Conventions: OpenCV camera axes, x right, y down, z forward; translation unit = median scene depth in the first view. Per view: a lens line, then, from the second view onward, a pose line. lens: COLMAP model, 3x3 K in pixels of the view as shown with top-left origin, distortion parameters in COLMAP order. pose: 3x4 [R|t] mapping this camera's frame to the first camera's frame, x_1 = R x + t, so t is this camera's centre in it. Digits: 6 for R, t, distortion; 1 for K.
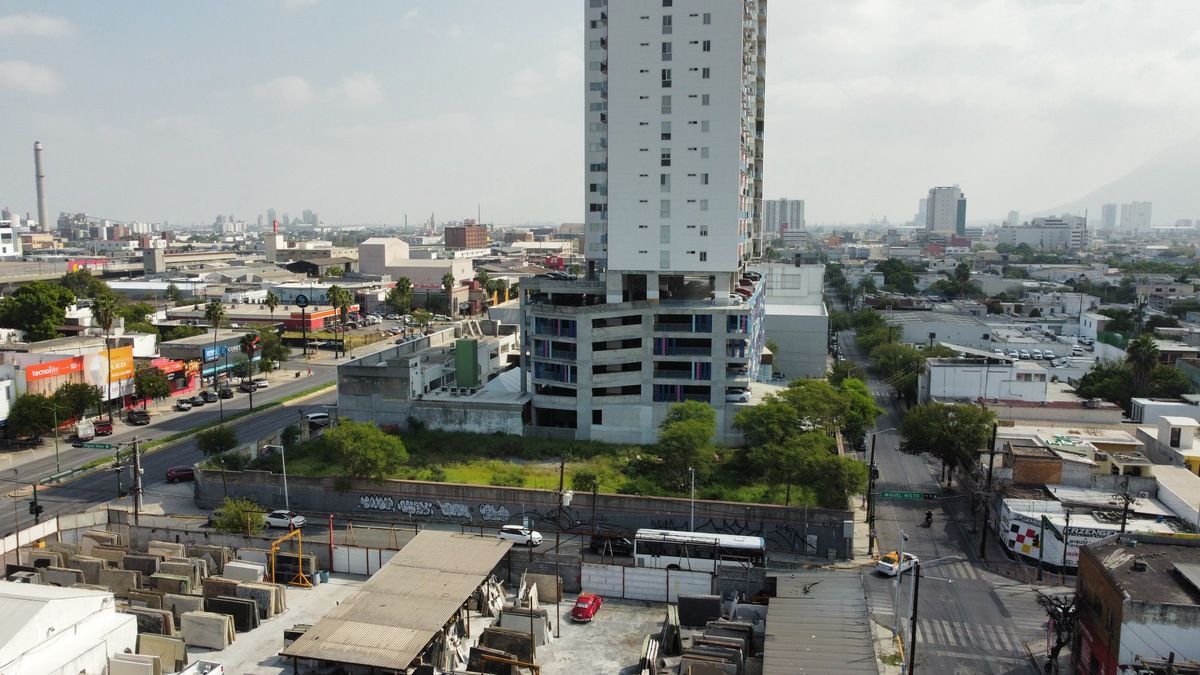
lens RADIAL K [[909.9, 0, 595.3], [0, 909.9, 338.2], [0, 0, 1]] dist [0.005607, -0.007481]
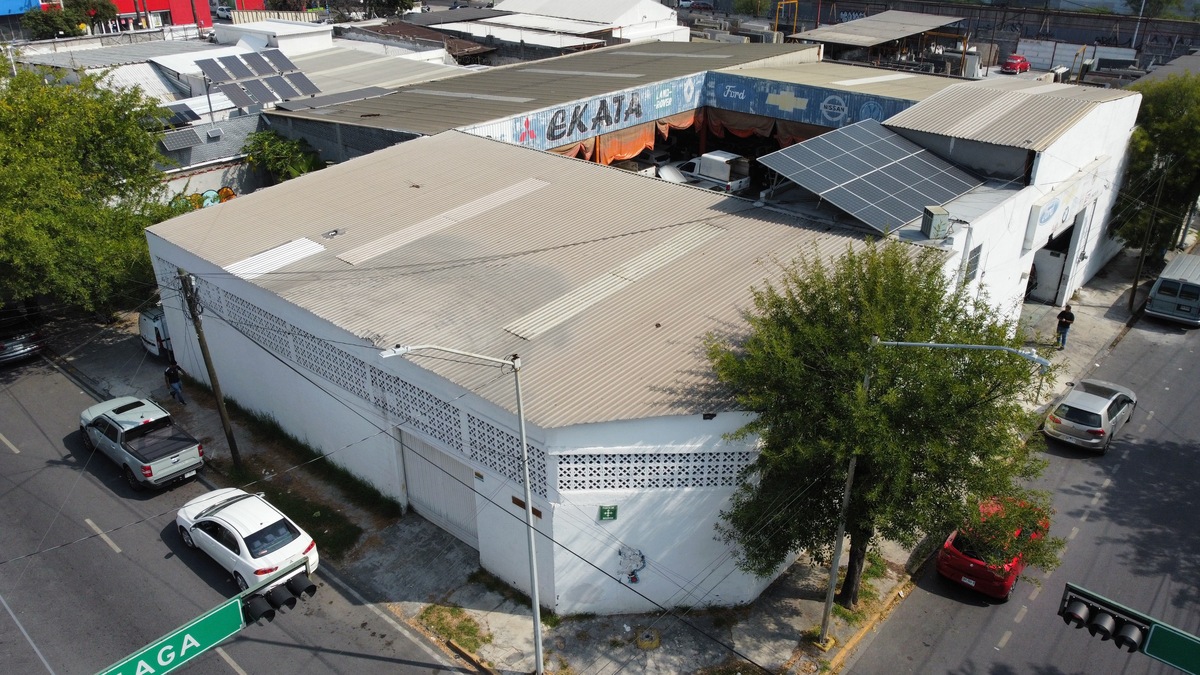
lens RADIAL K [[909.9, 0, 597.0], [0, 909.9, 337.9], [0, 0, 1]] dist [0.005607, -0.007481]
pose [[0.879256, 0.207313, -0.428871, 0.054357], [-0.059983, 0.941347, 0.332066, 0.146561], [0.472558, -0.266246, 0.840120, -0.231336]]
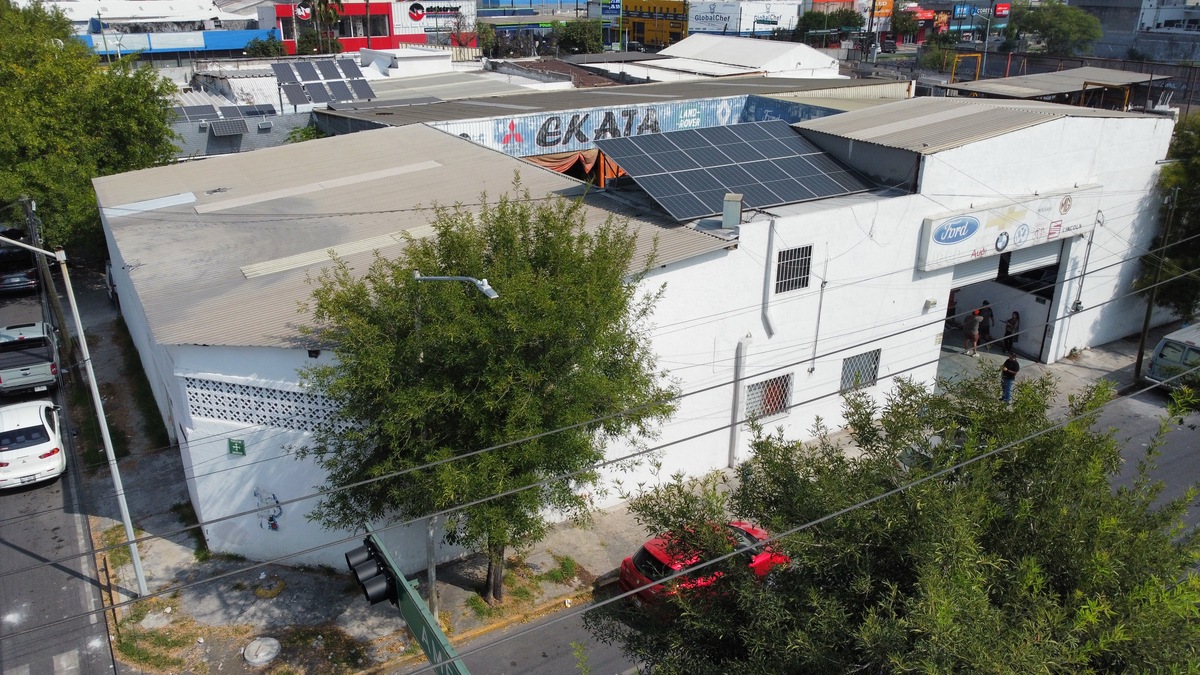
lens RADIAL K [[909.9, 0, 598.2], [0, 909.9, 337.2], [0, 0, 1]] dist [0.005607, -0.007481]
pose [[0.700975, 0.266231, -0.661631, 0.136505], [-0.093704, 0.954050, 0.284621, 0.160188], [0.707004, -0.137514, 0.693712, -0.165875]]
